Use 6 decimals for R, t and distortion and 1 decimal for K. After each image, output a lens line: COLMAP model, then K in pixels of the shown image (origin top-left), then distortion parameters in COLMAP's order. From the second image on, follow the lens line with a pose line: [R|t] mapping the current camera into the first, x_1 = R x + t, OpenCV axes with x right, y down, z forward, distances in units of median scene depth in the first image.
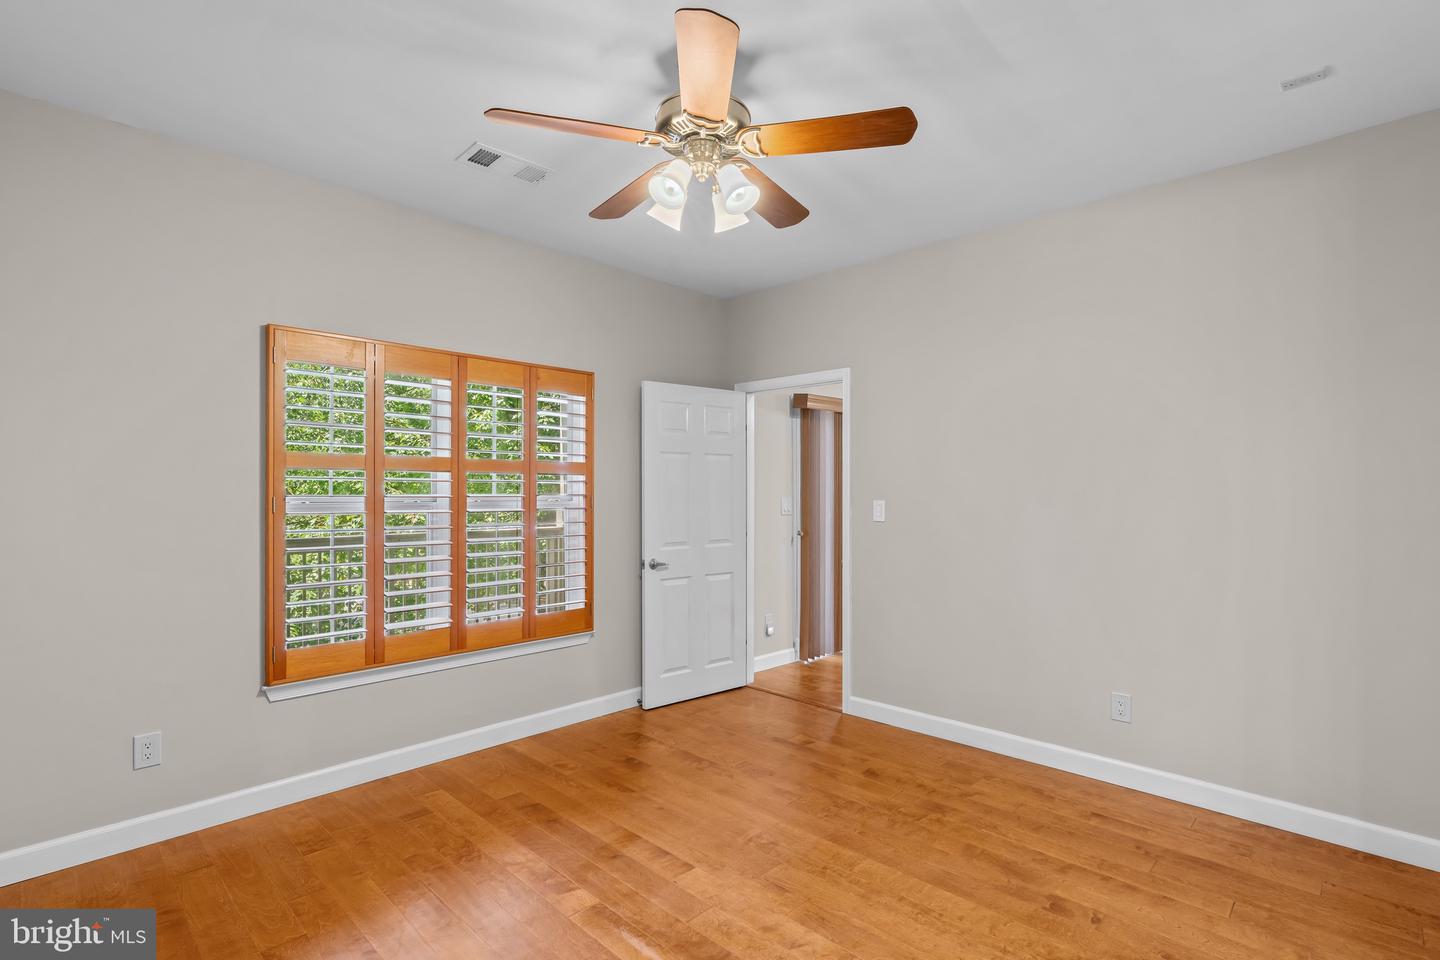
lens RADIAL K [[664.9, 0, 712.4], [0, 664.9, 487.5], [0, 0, 1]] dist [-0.012117, 0.006538]
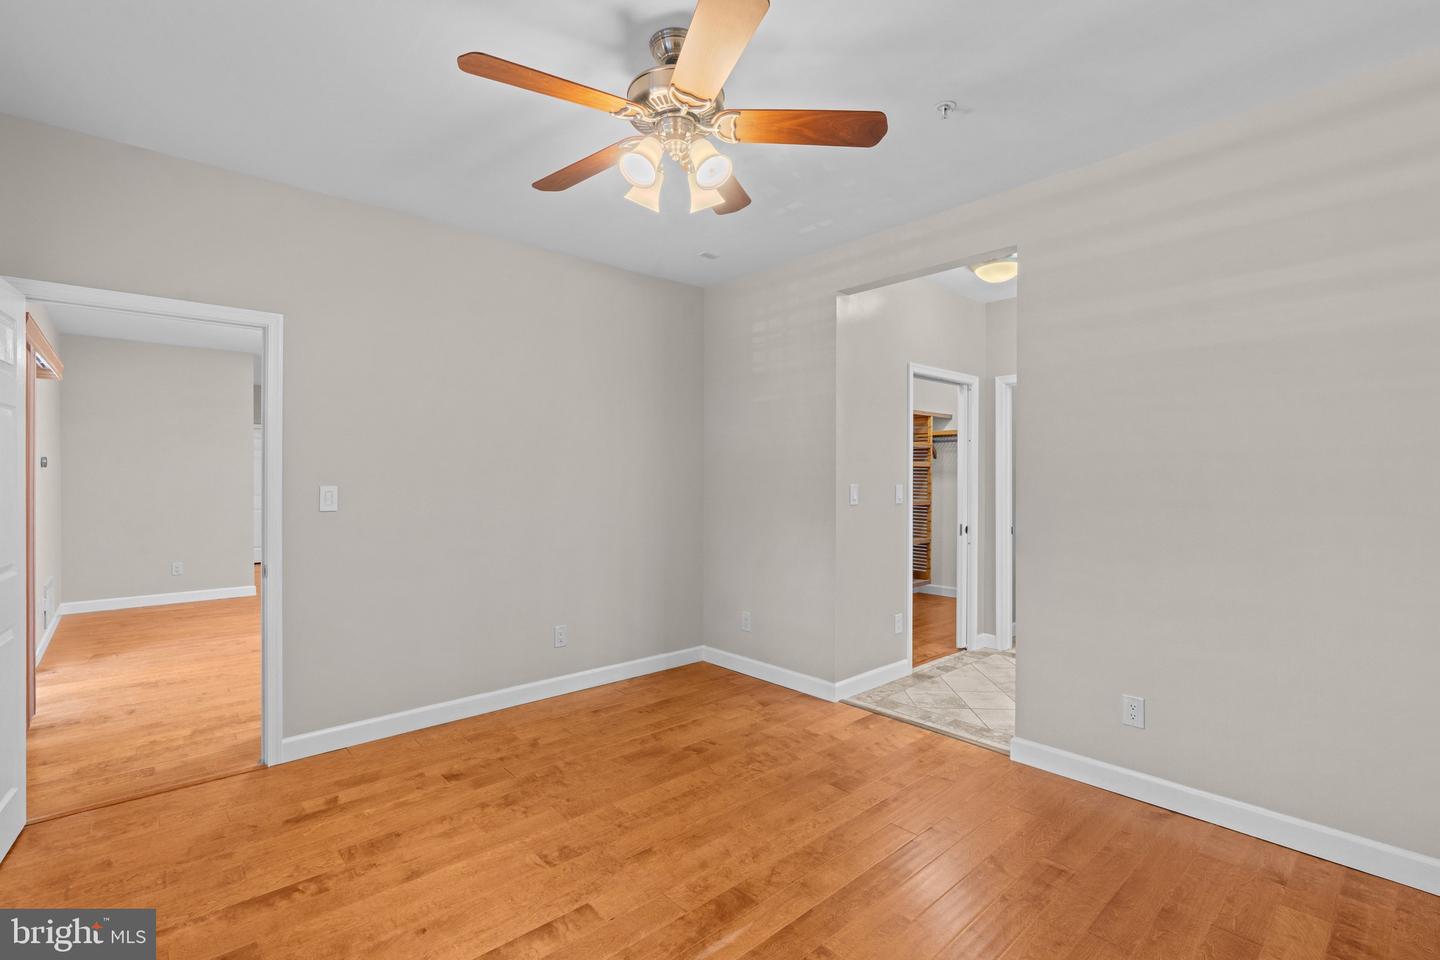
lens RADIAL K [[664.9, 0, 699.0], [0, 664.9, 477.4], [0, 0, 1]] dist [-0.012117, 0.006538]
pose [[0.077446, -0.000356, 0.996996, -0.774018], [-0.010805, 0.999941, 0.001196, 0.009476], [-0.996938, -0.010865, 0.077438, 0.697014]]
